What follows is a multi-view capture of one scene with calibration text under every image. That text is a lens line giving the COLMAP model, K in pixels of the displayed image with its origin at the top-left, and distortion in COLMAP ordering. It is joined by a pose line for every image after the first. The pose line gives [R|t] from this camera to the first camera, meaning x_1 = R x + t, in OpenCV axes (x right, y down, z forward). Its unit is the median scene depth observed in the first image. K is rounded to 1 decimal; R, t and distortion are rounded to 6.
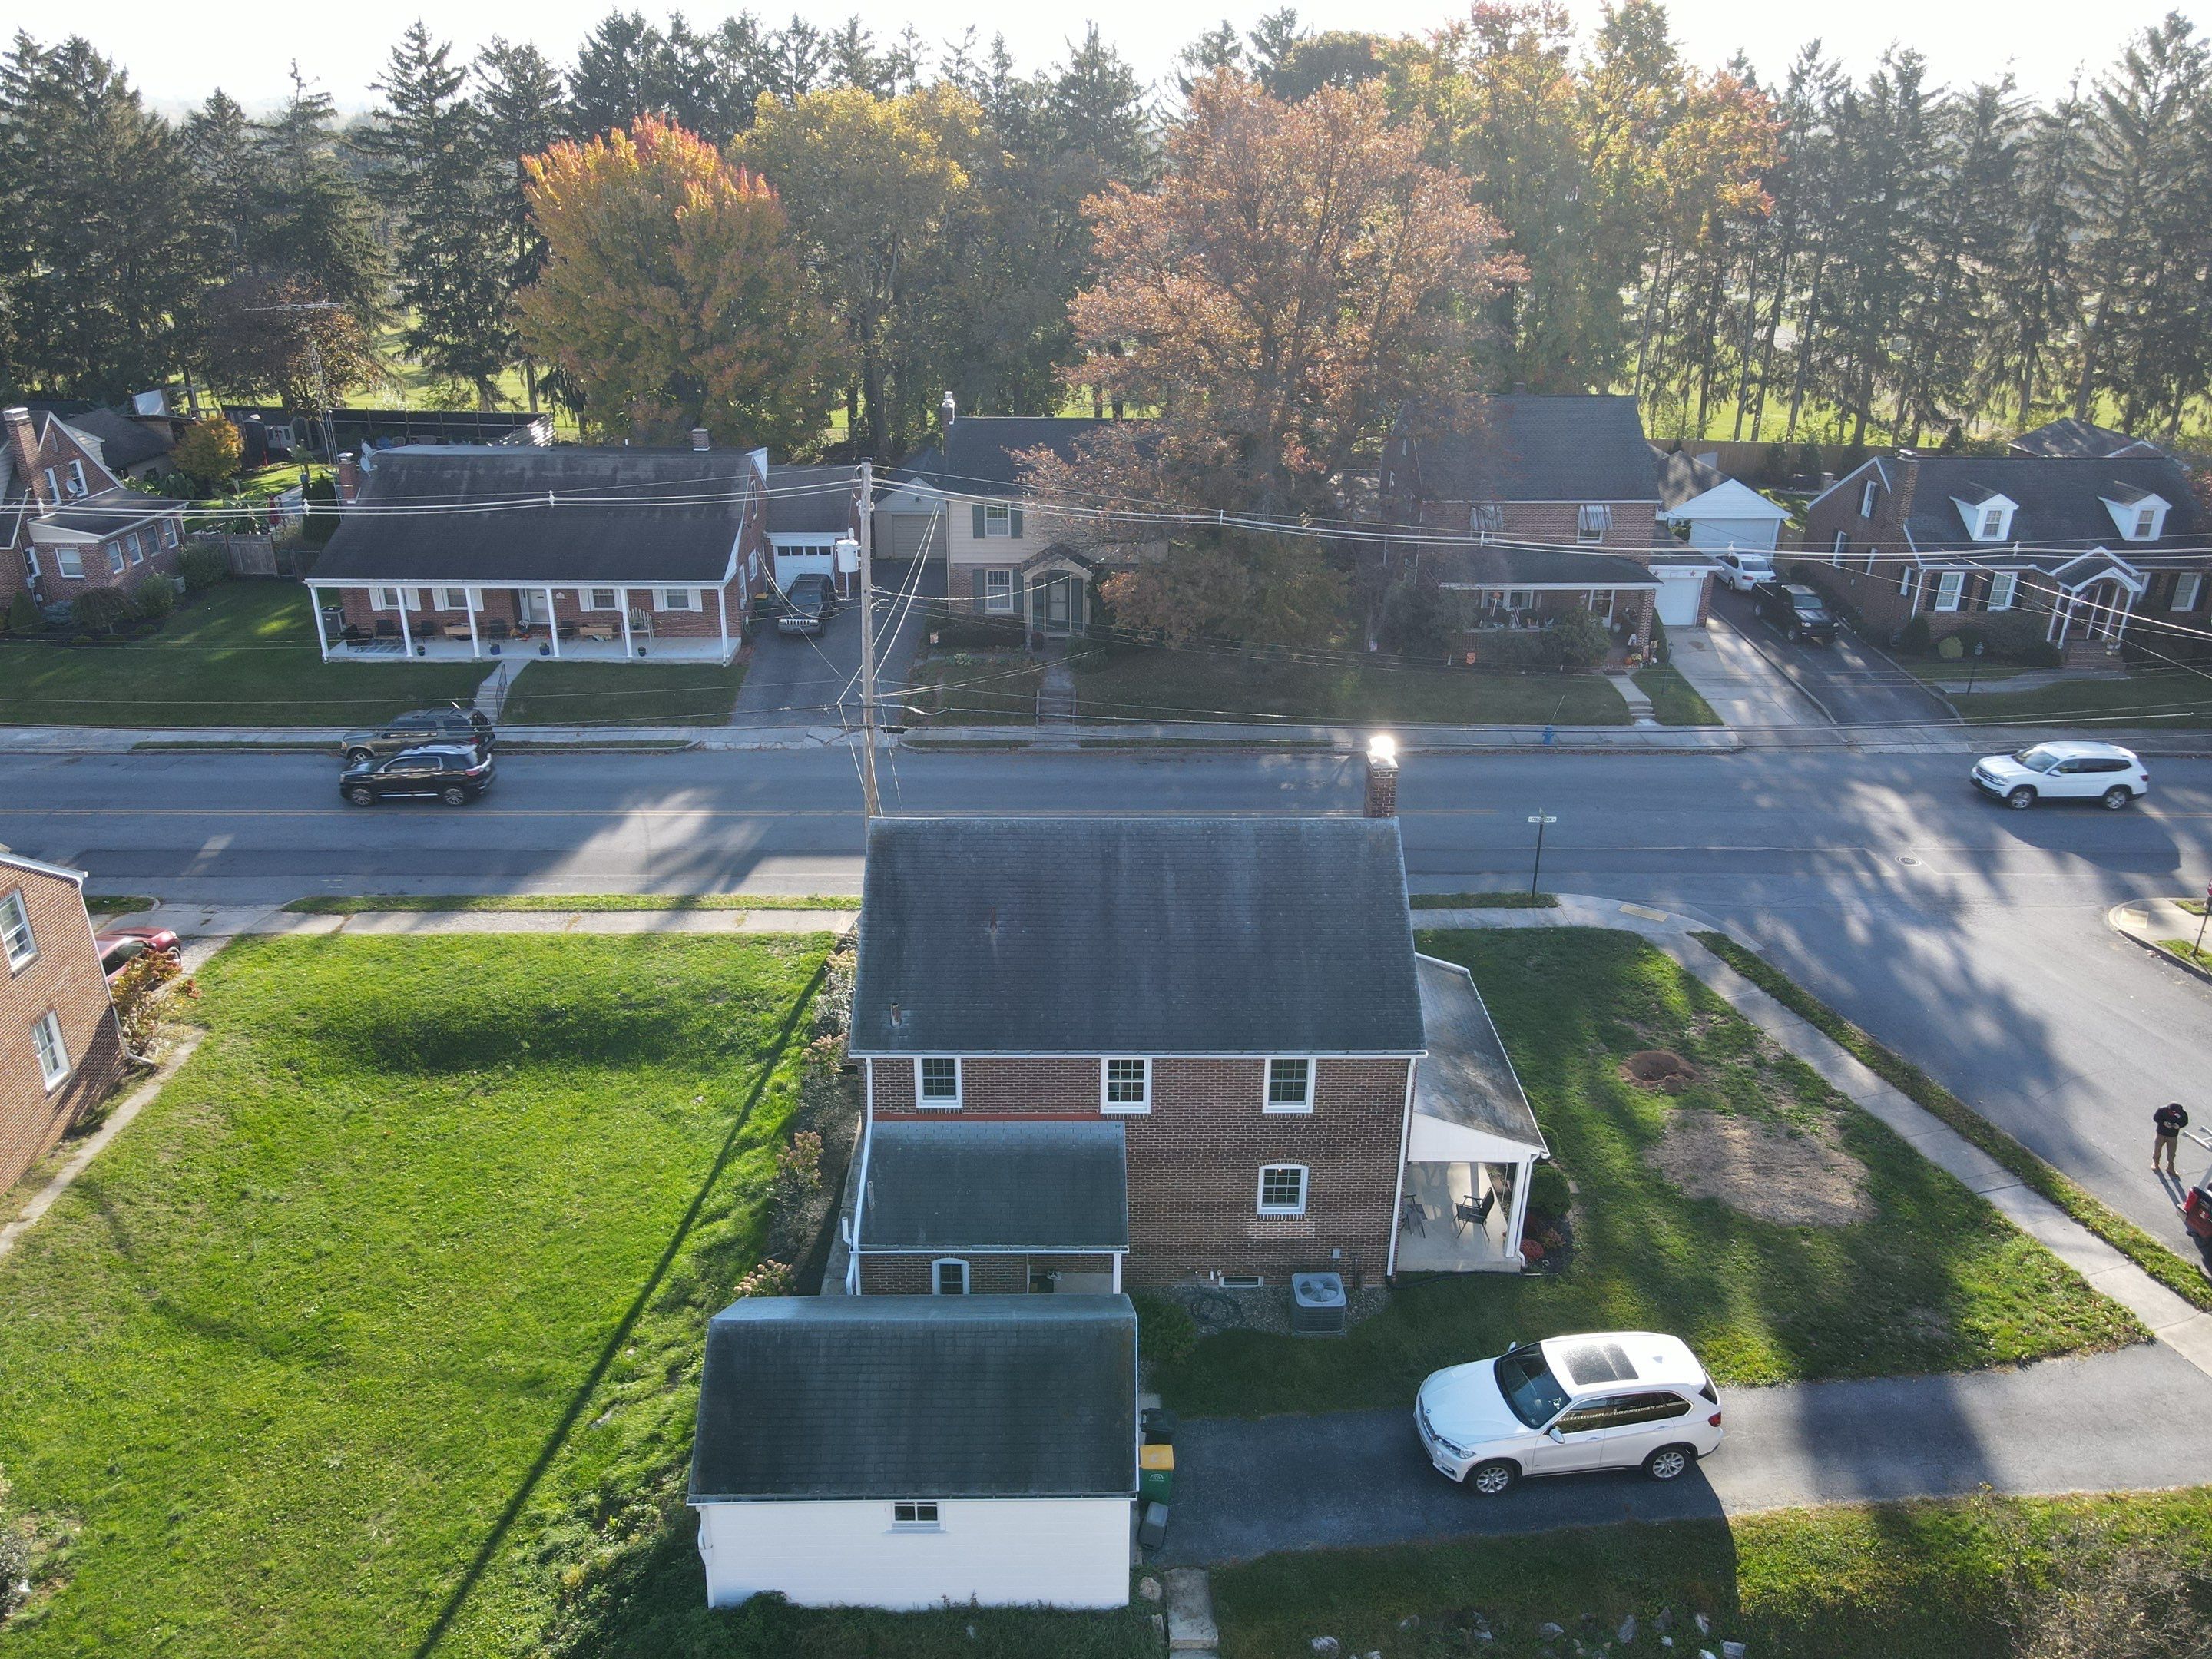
lens RADIAL K [[1621.2, 0, 1093.4], [0, 1621.2, 842.9], [0, 0, 1]] dist [0.011969, 0.009192]
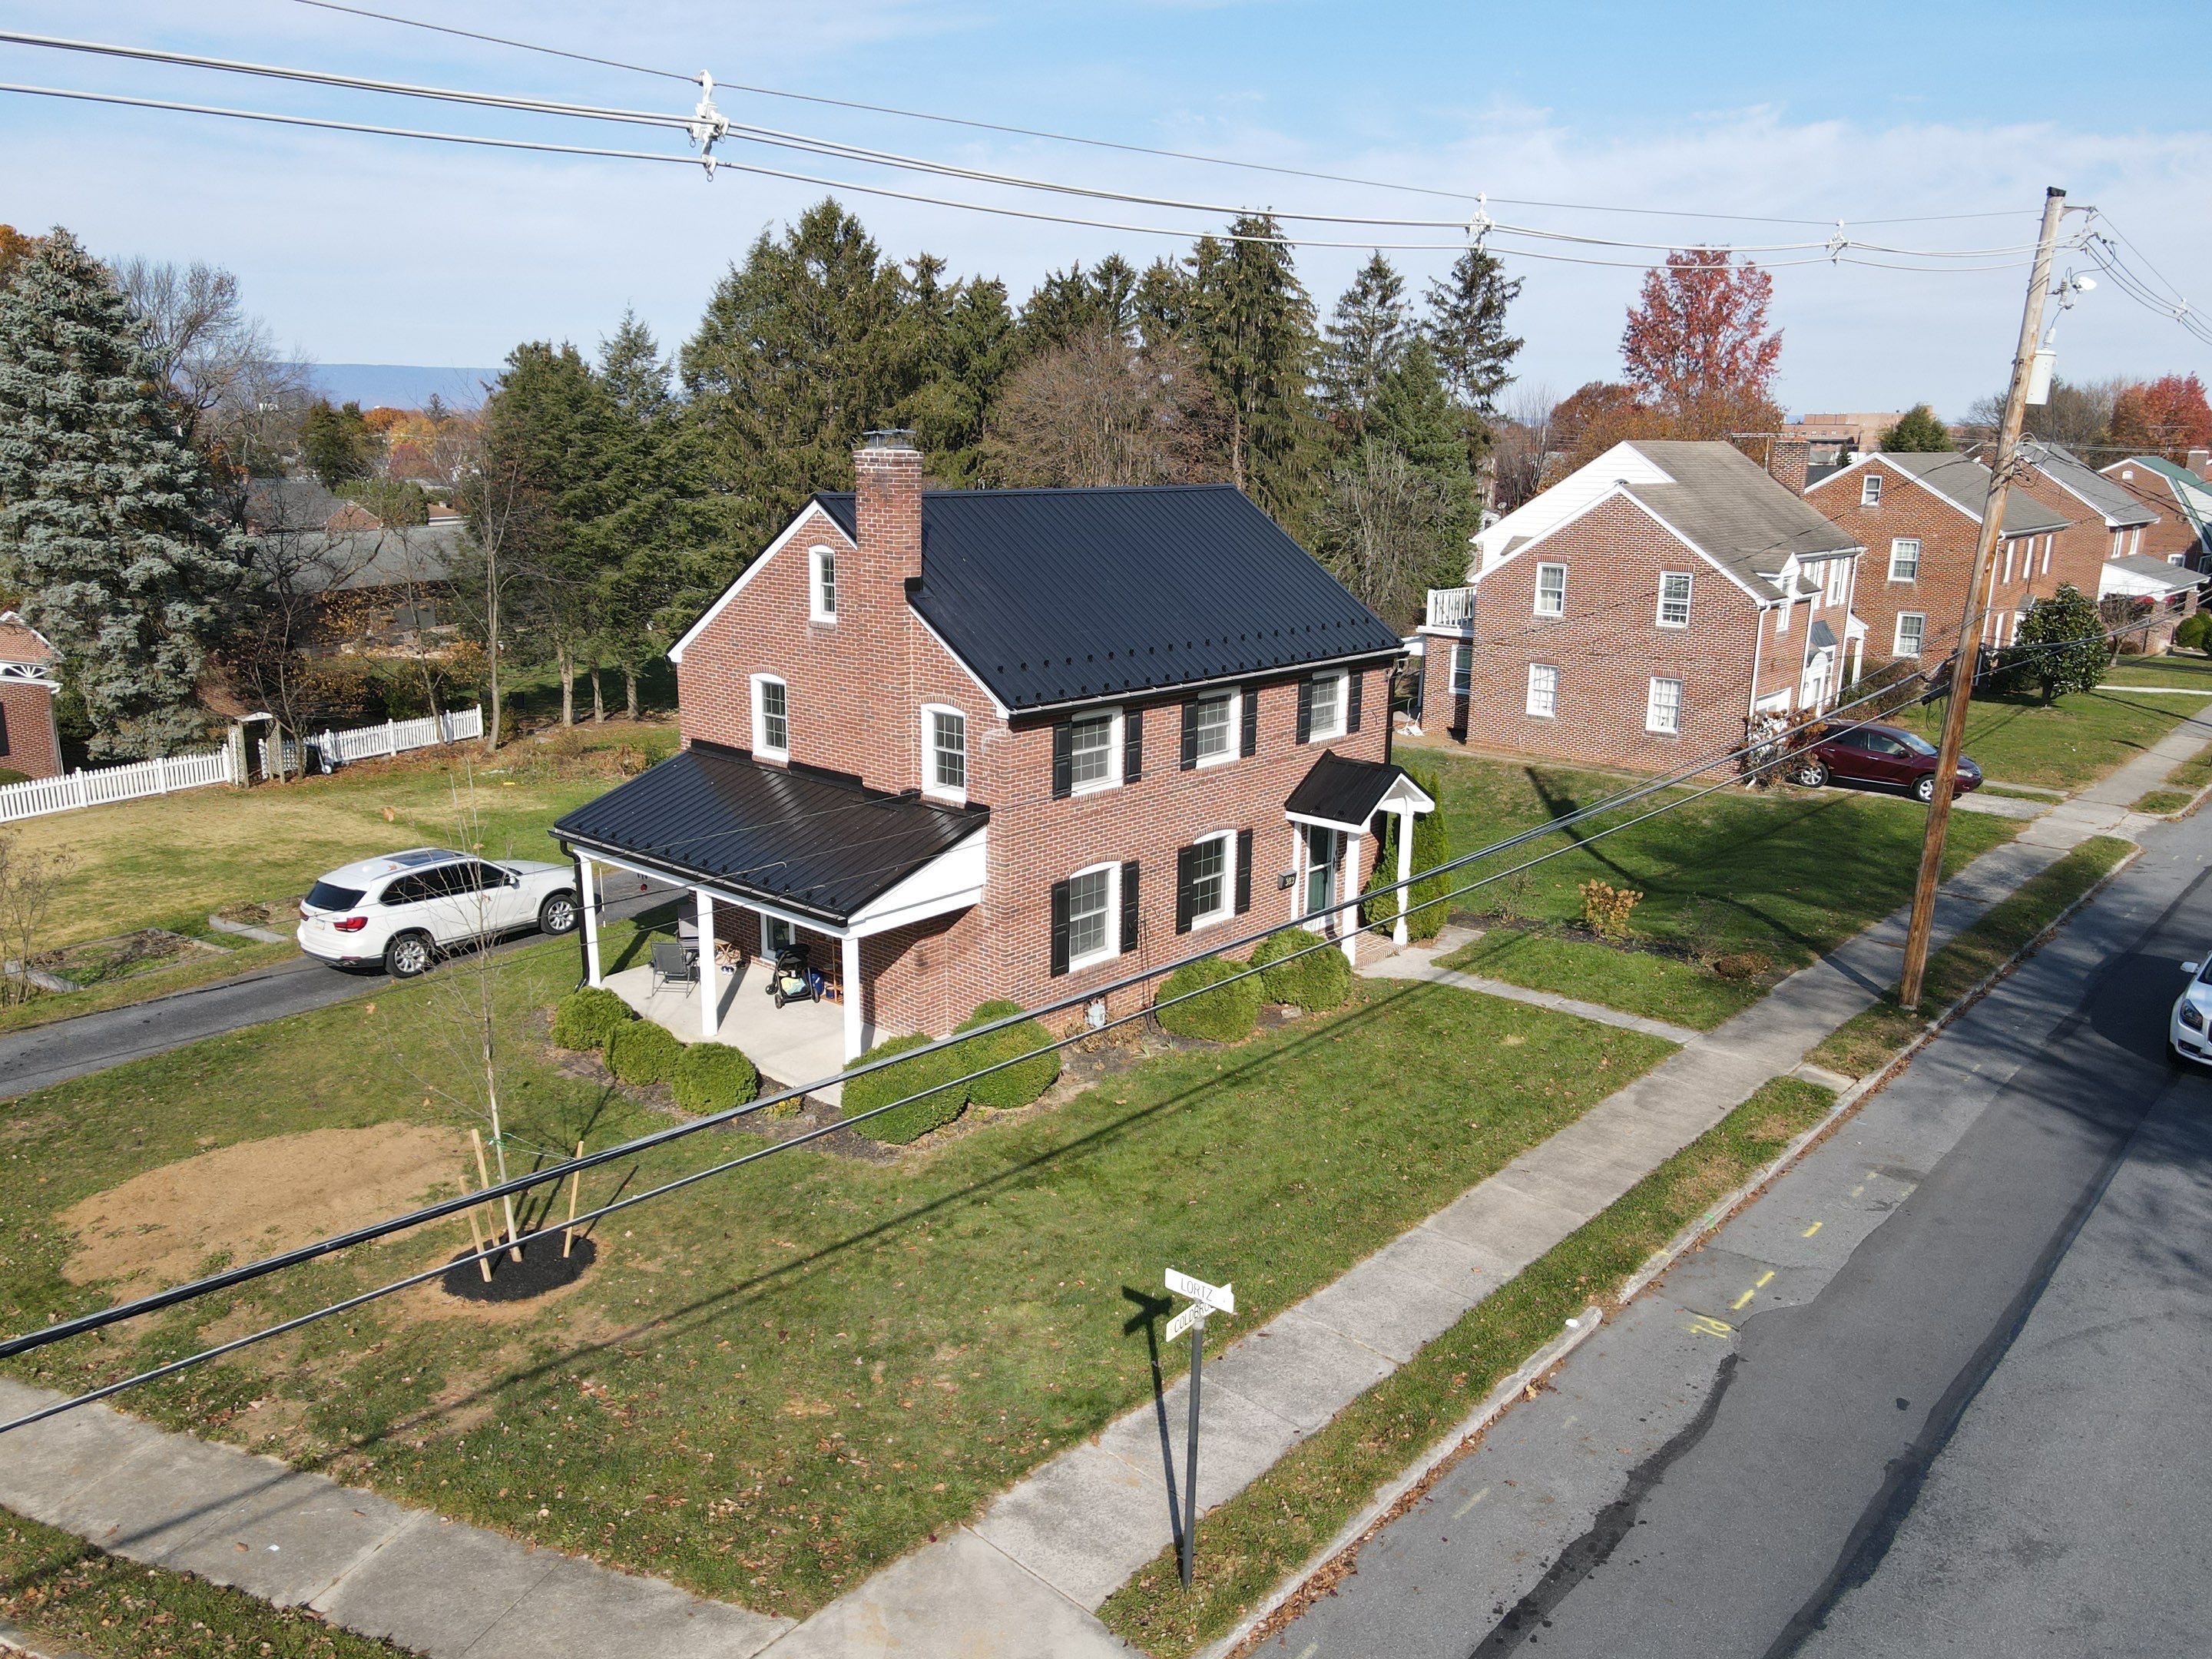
lens RADIAL K [[1621.2, 0, 1099.7], [0, 1621.2, 821.9], [0, 0, 1]] dist [0.011969, 0.009192]
pose [[-0.669382, 0.159146, -0.725672, 0.463353], [-0.317149, 0.822094, 0.472840, -0.199810], [0.671822, 0.546657, -0.499822, 1.065235]]
